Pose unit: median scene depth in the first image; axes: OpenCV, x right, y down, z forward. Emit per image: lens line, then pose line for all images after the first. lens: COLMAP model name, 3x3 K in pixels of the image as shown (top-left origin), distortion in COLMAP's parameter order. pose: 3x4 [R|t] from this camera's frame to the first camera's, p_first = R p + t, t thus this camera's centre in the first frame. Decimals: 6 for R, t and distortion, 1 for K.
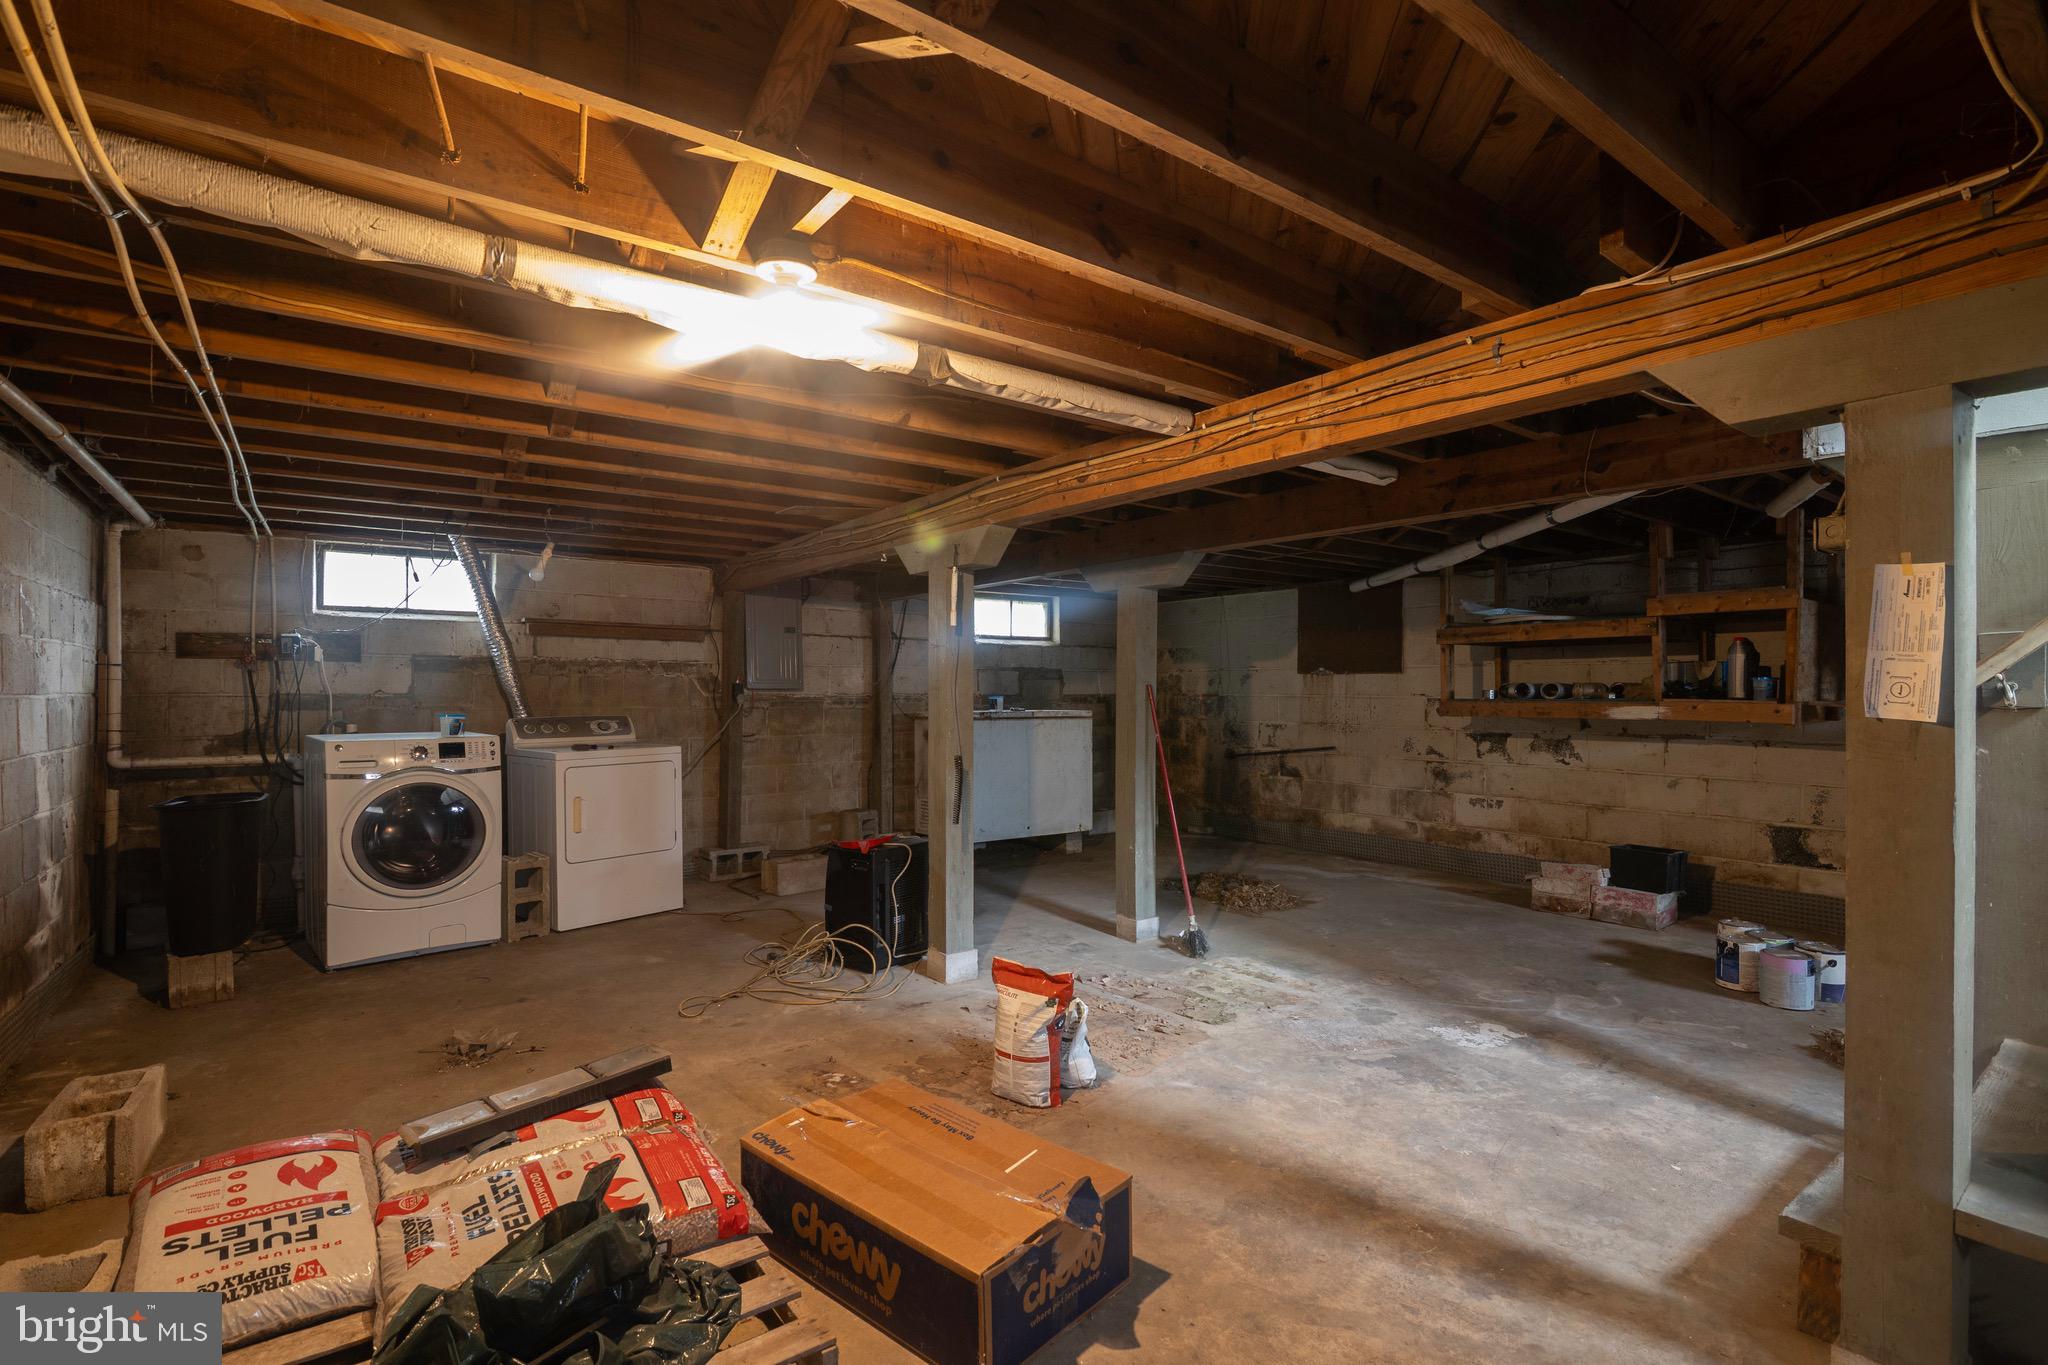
lens RADIAL K [[939.8, 0, 1031.3], [0, 939.8, 688.1], [0, 0, 1]] dist [-0.019198, 0.002263]
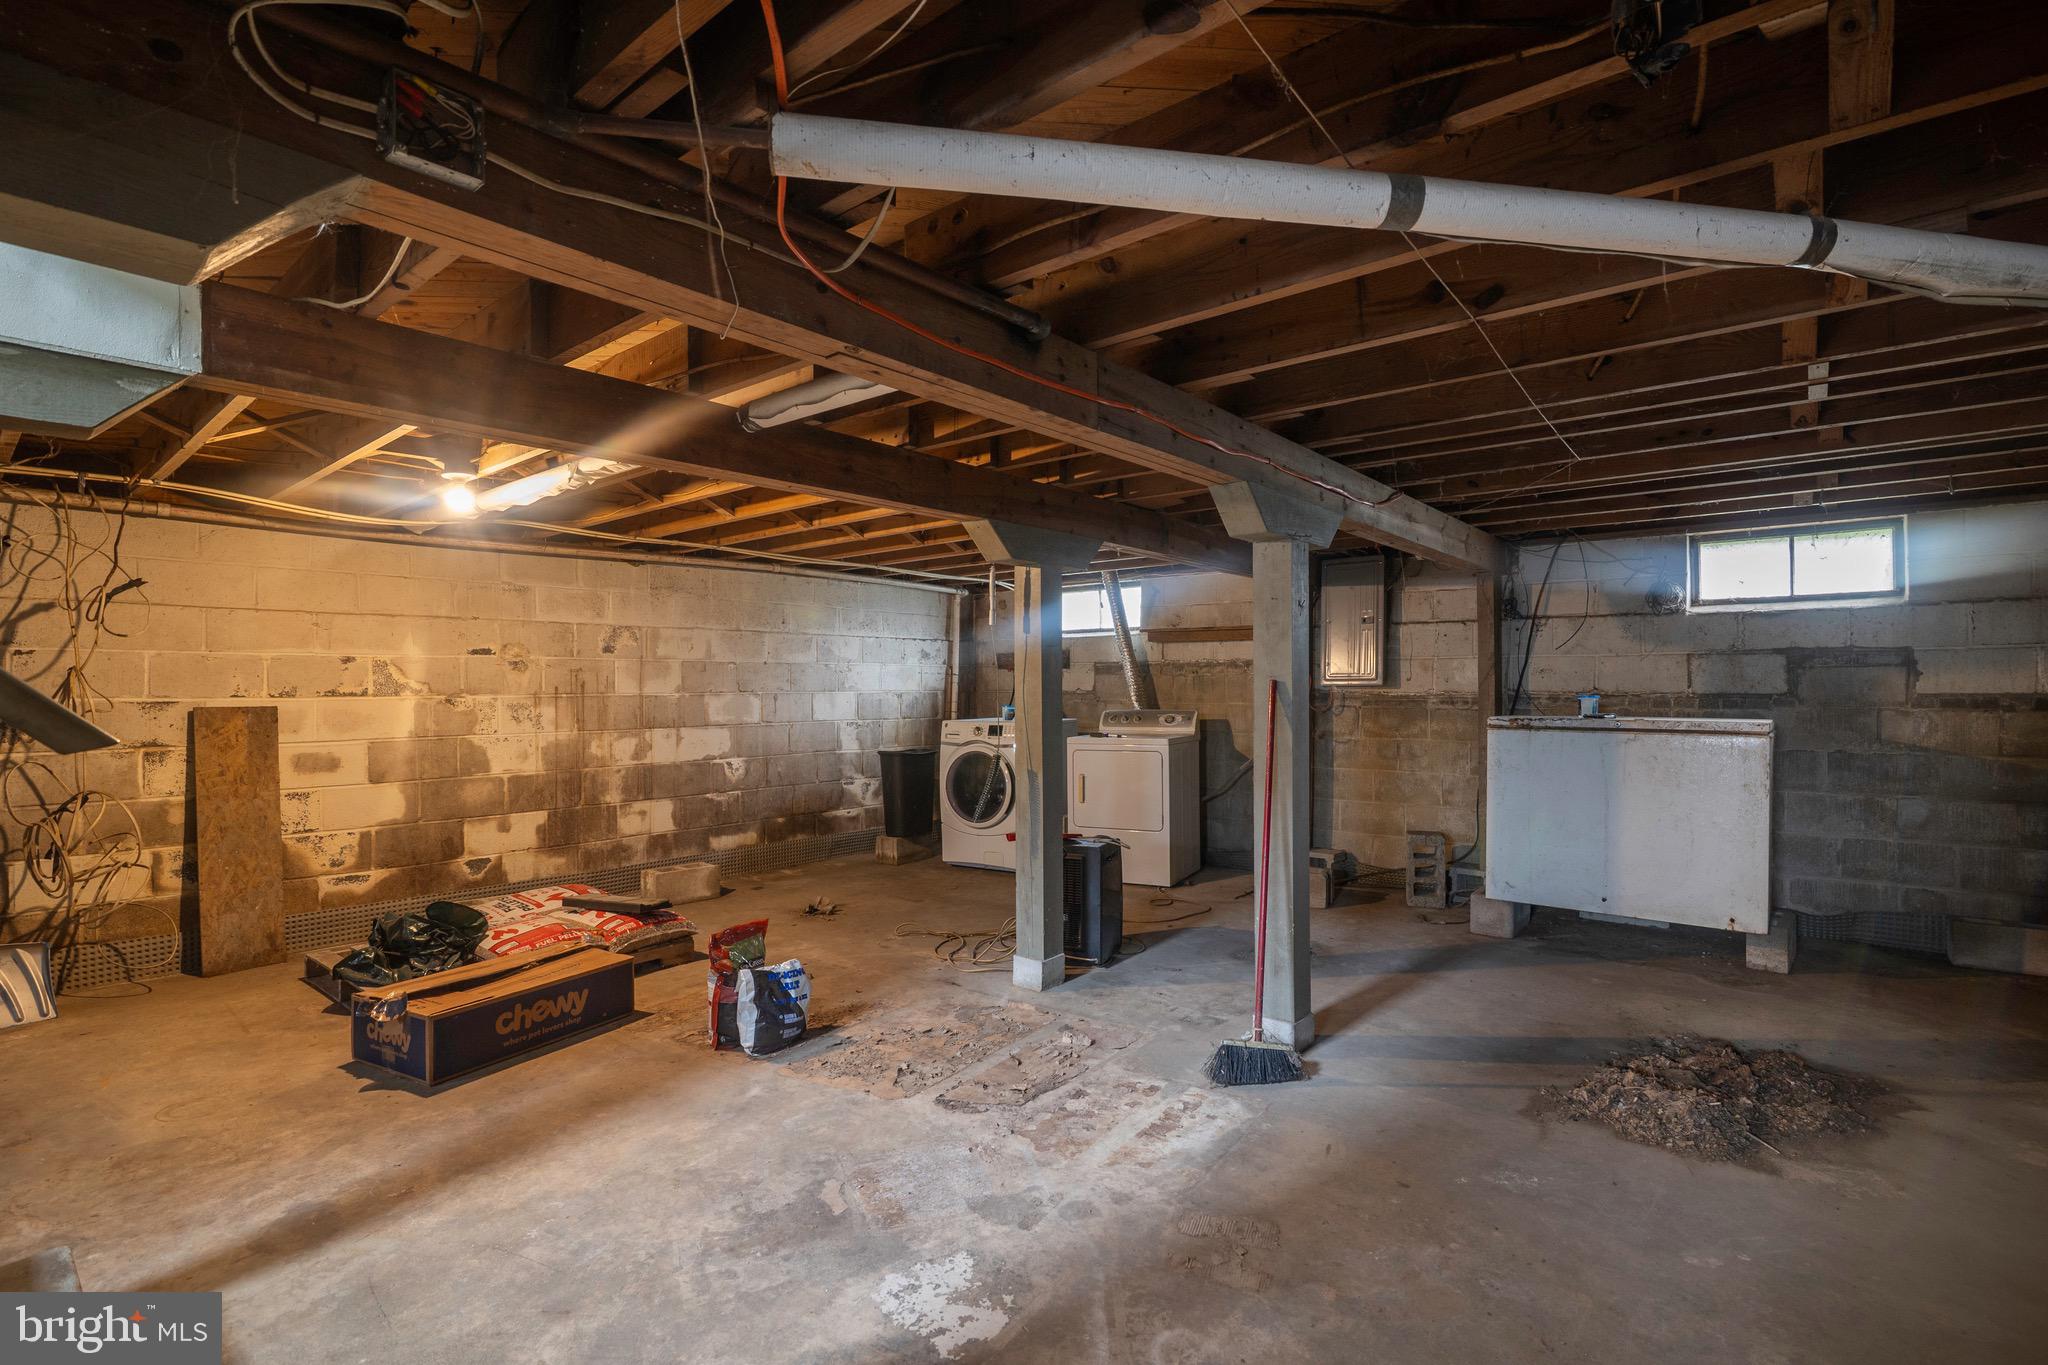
lens RADIAL K [[939.8, 0, 1029.4], [0, 939.8, 685.1], [0, 0, 1]] dist [-0.019198, 0.002263]
pose [[0.241271, -0.003530, -0.970451, 0.854148], [0.006096, 0.999979, -0.002121, 0.000157], [0.970439, -0.005404, 0.241288, 0.753060]]
